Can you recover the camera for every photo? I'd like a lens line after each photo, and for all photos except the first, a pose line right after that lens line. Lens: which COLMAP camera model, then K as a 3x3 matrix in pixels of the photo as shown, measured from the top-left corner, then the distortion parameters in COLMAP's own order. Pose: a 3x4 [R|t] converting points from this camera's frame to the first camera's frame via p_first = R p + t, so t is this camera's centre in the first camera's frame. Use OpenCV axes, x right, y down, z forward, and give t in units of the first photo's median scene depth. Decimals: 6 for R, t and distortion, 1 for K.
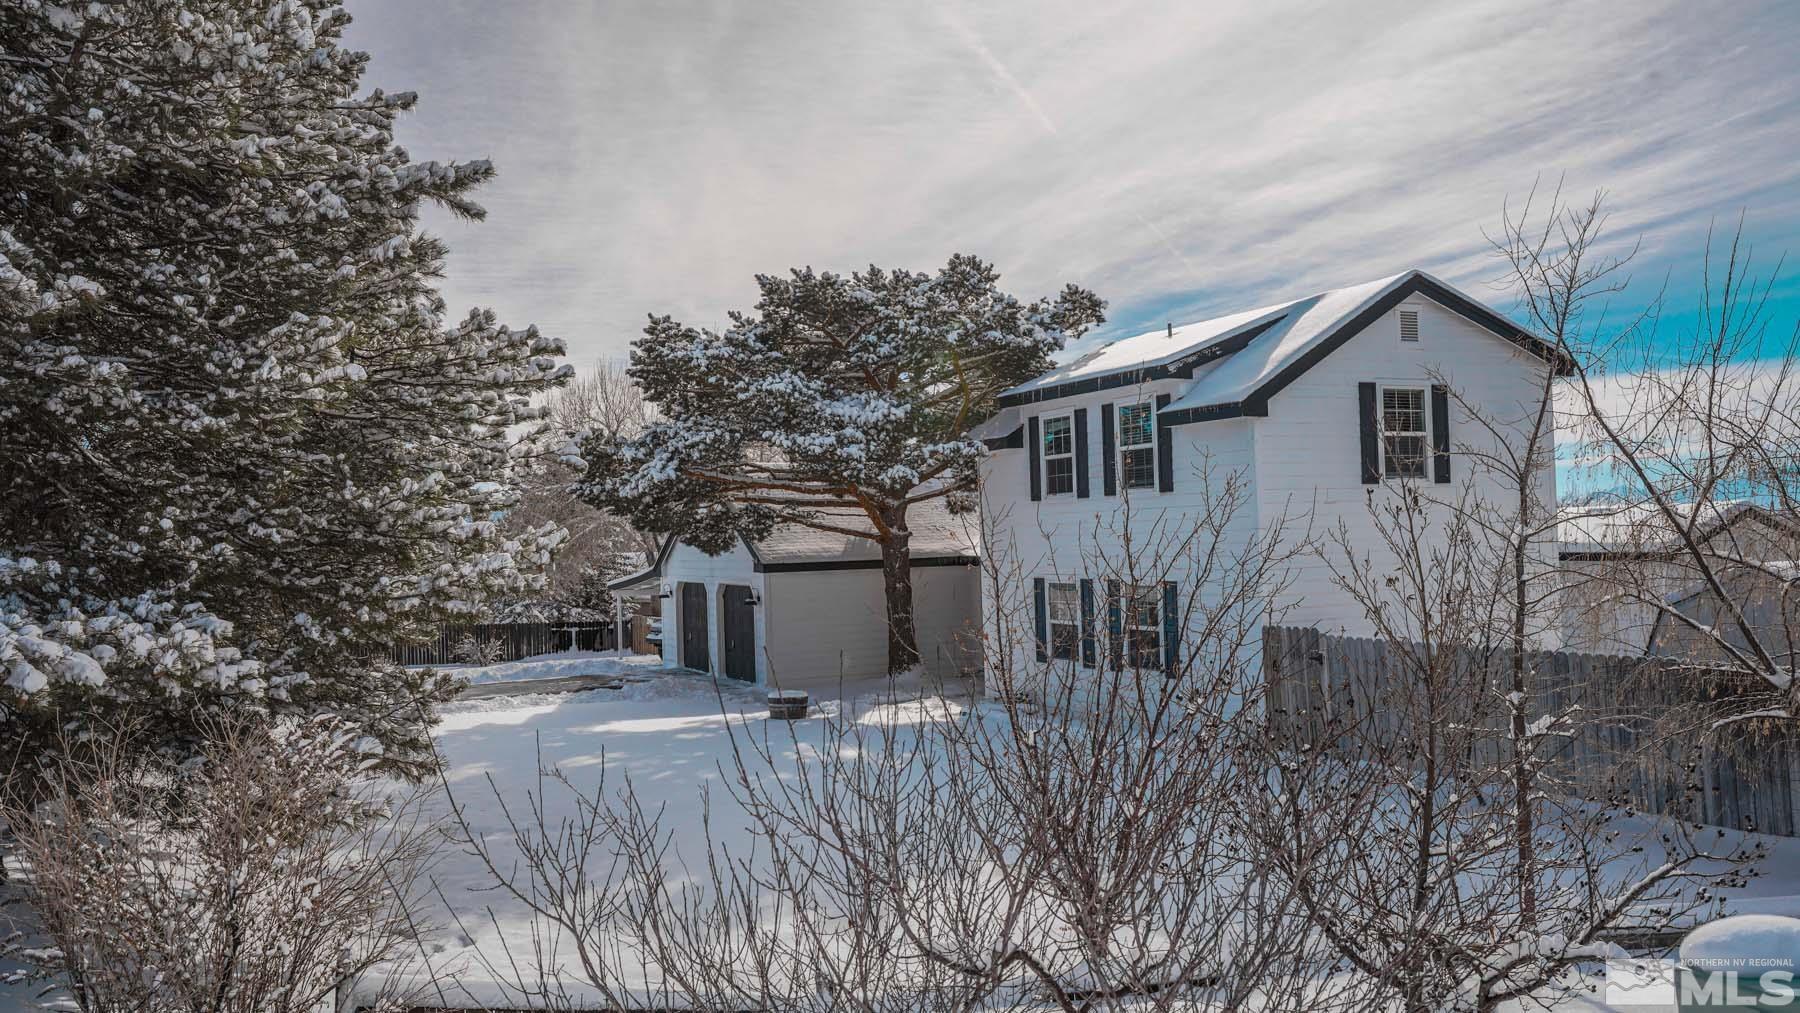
lens RADIAL K [[1357.9, 0, 924.6], [0, 1357.9, 517.1], [0, 0, 1]] dist [0.018054, 0.007743]
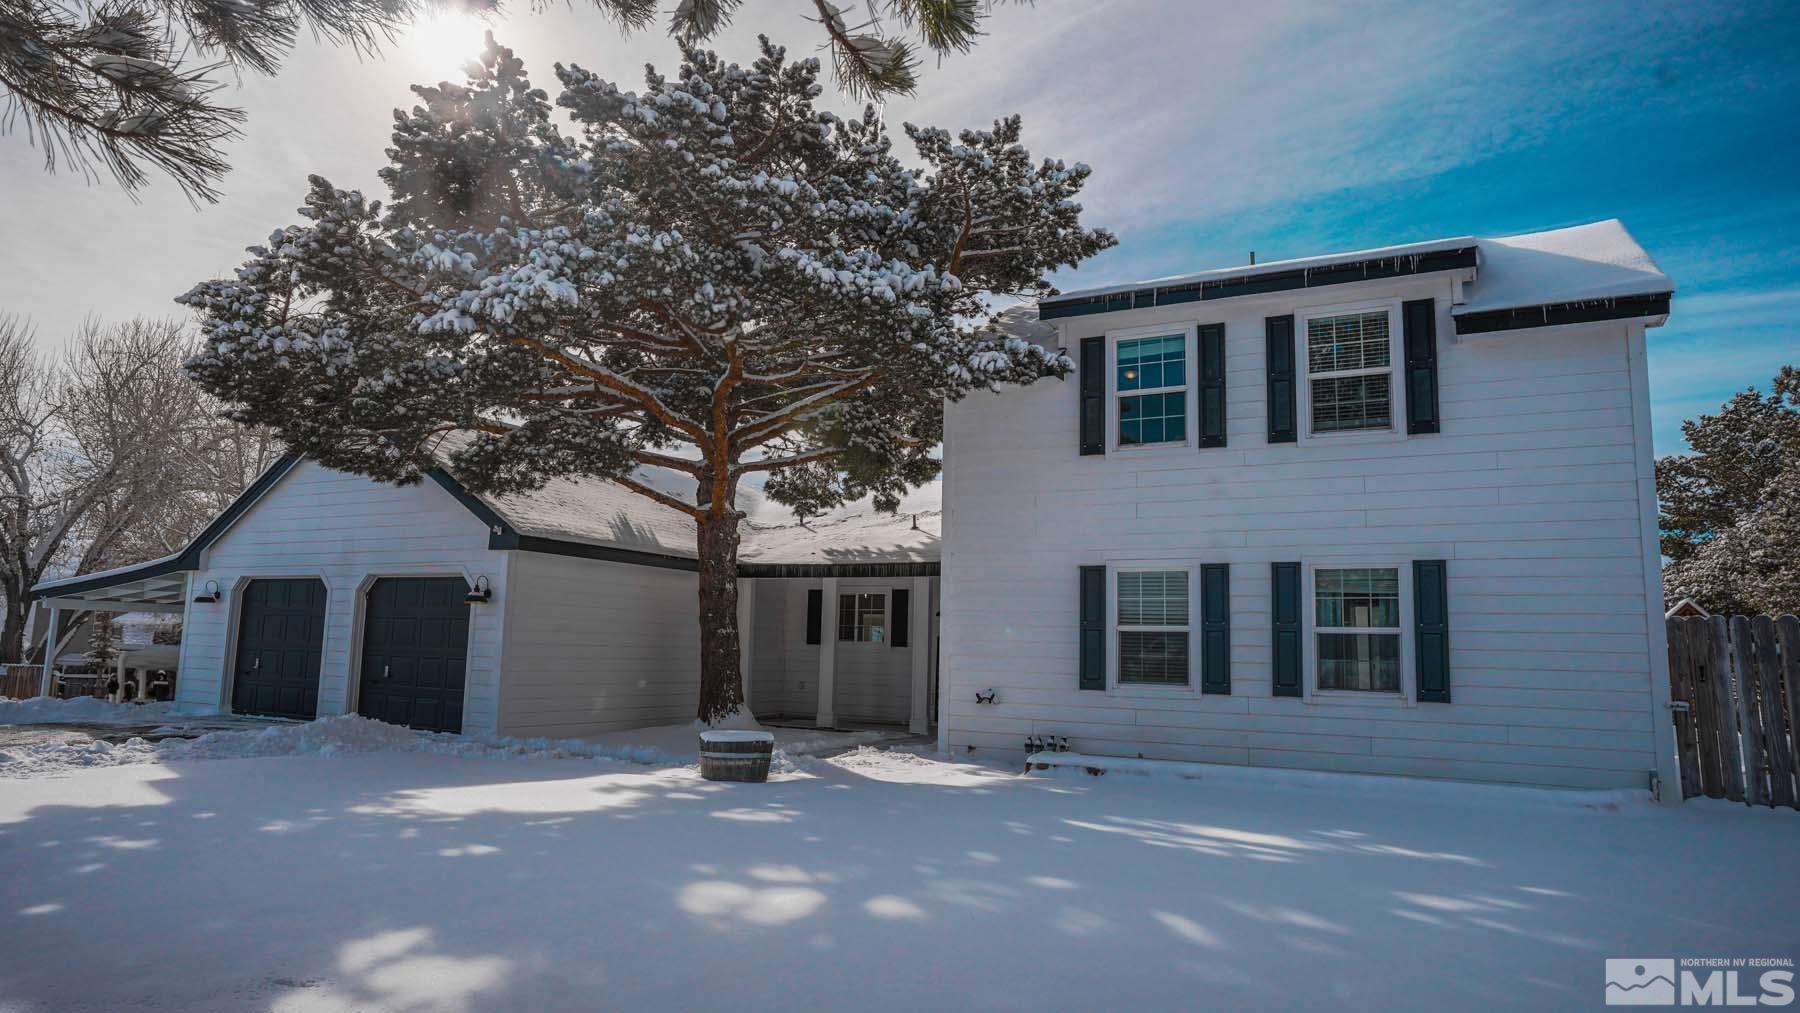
lens RADIAL K [[1073.3, 0, 894.6], [0, 1073.3, 520.3], [0, 0, 1]] dist [-0.010033, -0.000561]
pose [[0.826476, 0.117082, 0.550662, -0.303830], [-0.057381, 0.990560, -0.124492, 0.096645], [-0.560040, 0.071292, 0.825392, 0.614430]]
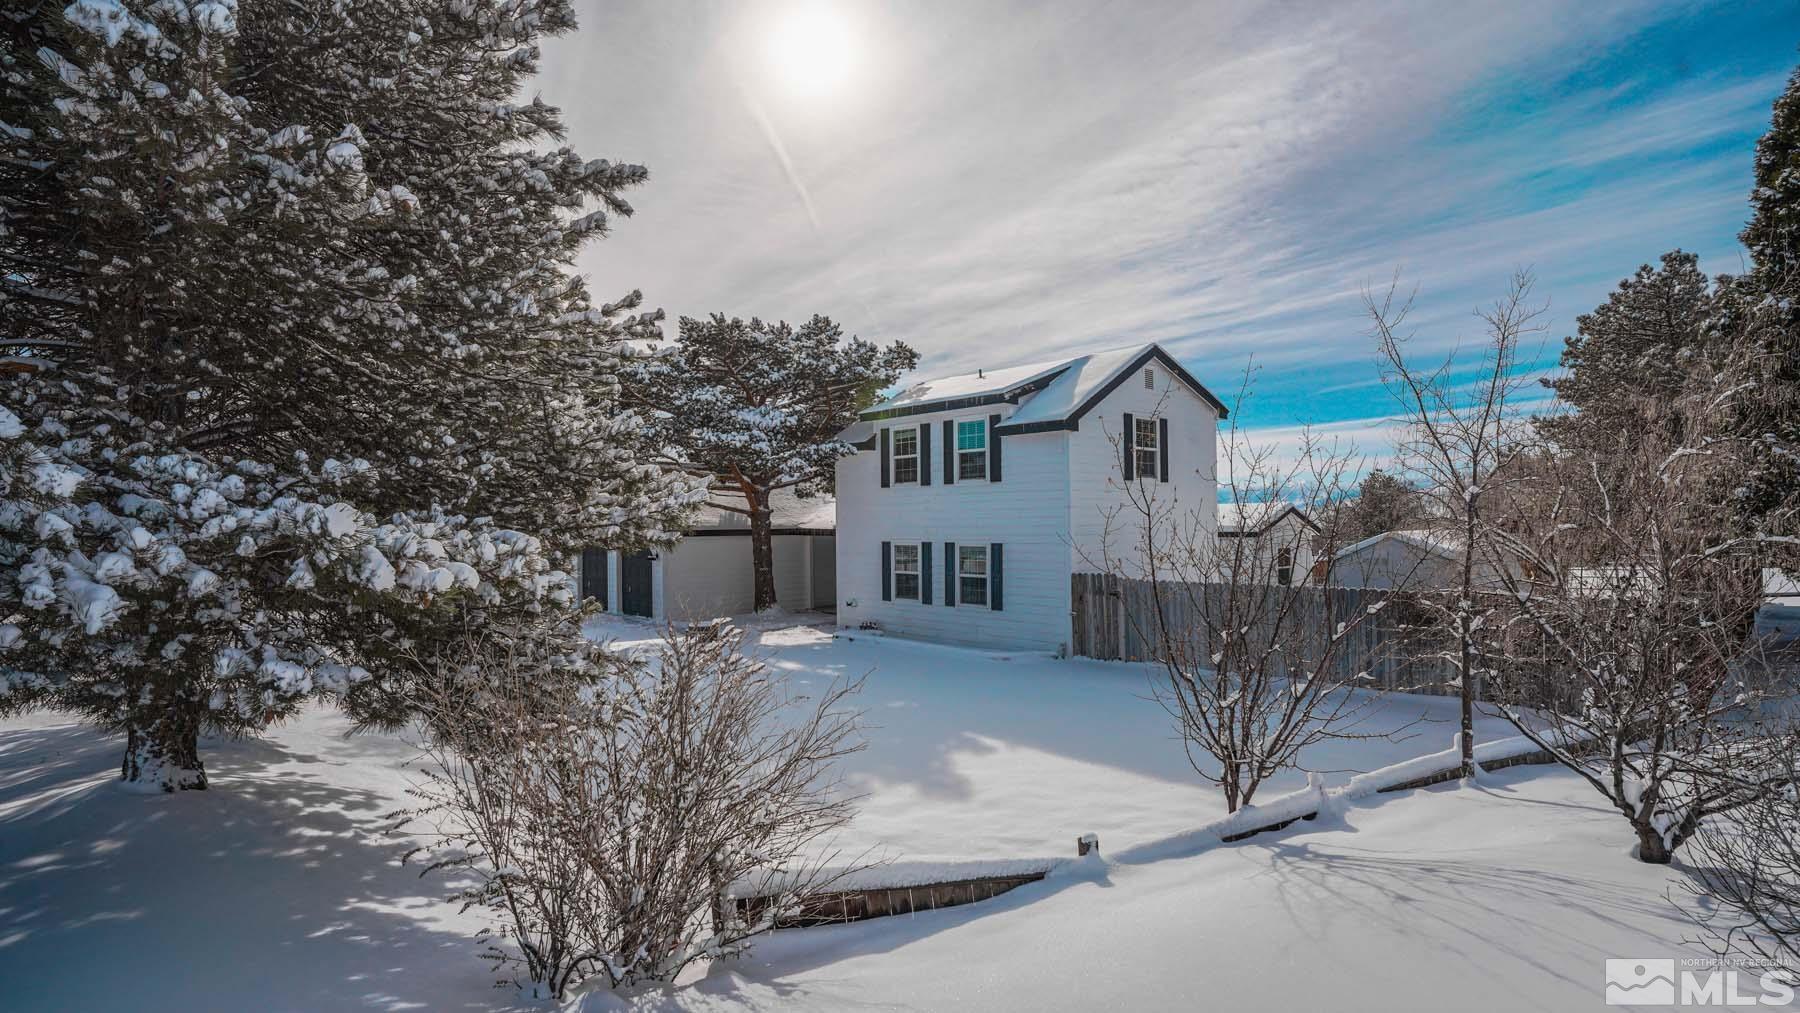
lens RADIAL K [[882.5, 0, 902.7], [0, 882.5, 513.7], [0, 0, 1]] dist [-0.059724, 0.011758]
pose [[0.965501, 0.024542, 0.259242, -0.142279], [-0.024091, 0.999698, -0.004916, 0.020025], [-0.259284, -0.001499, 0.965800, 0.100167]]
